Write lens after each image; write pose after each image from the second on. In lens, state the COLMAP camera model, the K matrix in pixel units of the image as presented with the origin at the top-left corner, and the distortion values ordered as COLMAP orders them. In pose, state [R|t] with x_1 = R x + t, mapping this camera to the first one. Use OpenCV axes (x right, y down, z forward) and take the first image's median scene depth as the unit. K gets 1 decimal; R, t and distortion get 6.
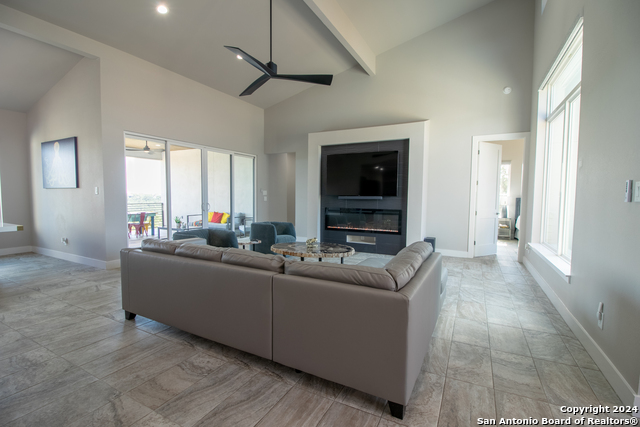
lens RADIAL K [[293.7, 0, 320.0], [0, 293.7, 213.9], [0, 0, 1]] dist [-0.004146, -0.008884]
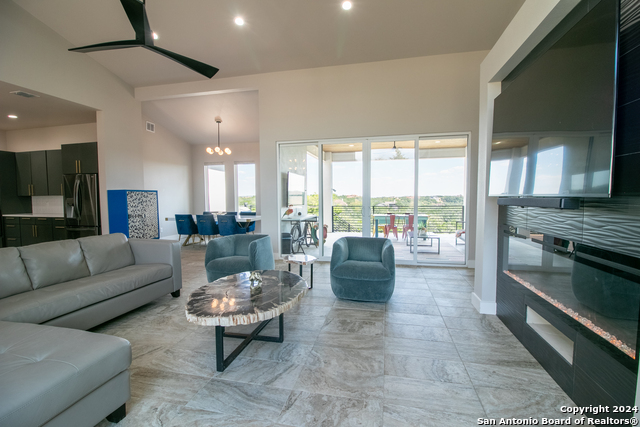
lens RADIAL K [[293.7, 0, 323.8], [0, 293.7, 211.0], [0, 0, 1]] dist [-0.004146, -0.008884]
pose [[0.261316, 0.037973, -0.964506, 0.413450], [-0.054365, 0.998219, 0.024571, -0.042998], [0.963721, 0.046014, 0.262915, 0.730651]]
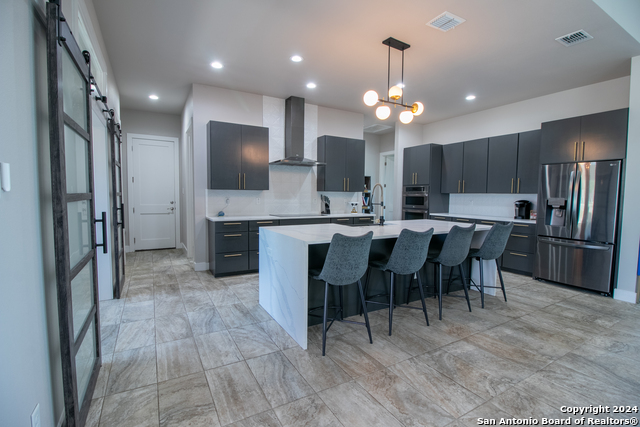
lens RADIAL K [[293.7, 0, 313.6], [0, 293.7, 209.7], [0, 0, 1]] dist [-0.004146, -0.008884]
pose [[-0.550272, 0.027744, -0.834524, 0.131416], [-0.073425, 0.993968, 0.081460, -0.002677], [0.831751, 0.106100, -0.544916, 0.082041]]
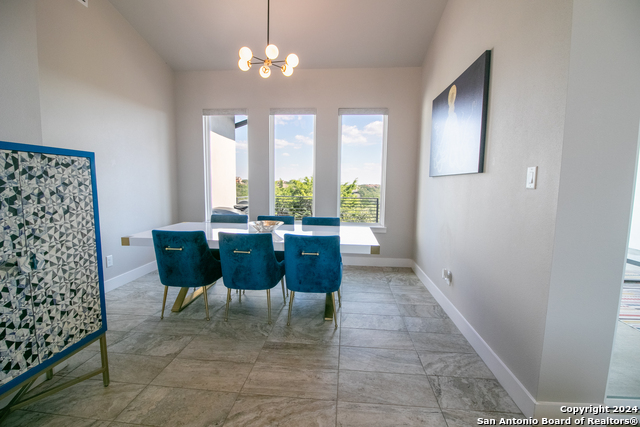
lens RADIAL K [[293.7, 0, 324.5], [0, 293.7, 211.0], [0, 0, 1]] dist [-0.004146, -0.008884]
pose [[0.394721, 0.086913, -0.914681, -0.435408], [-0.073404, 0.995317, 0.062899, -0.036470], [0.915864, 0.042313, 0.399252, 0.515584]]
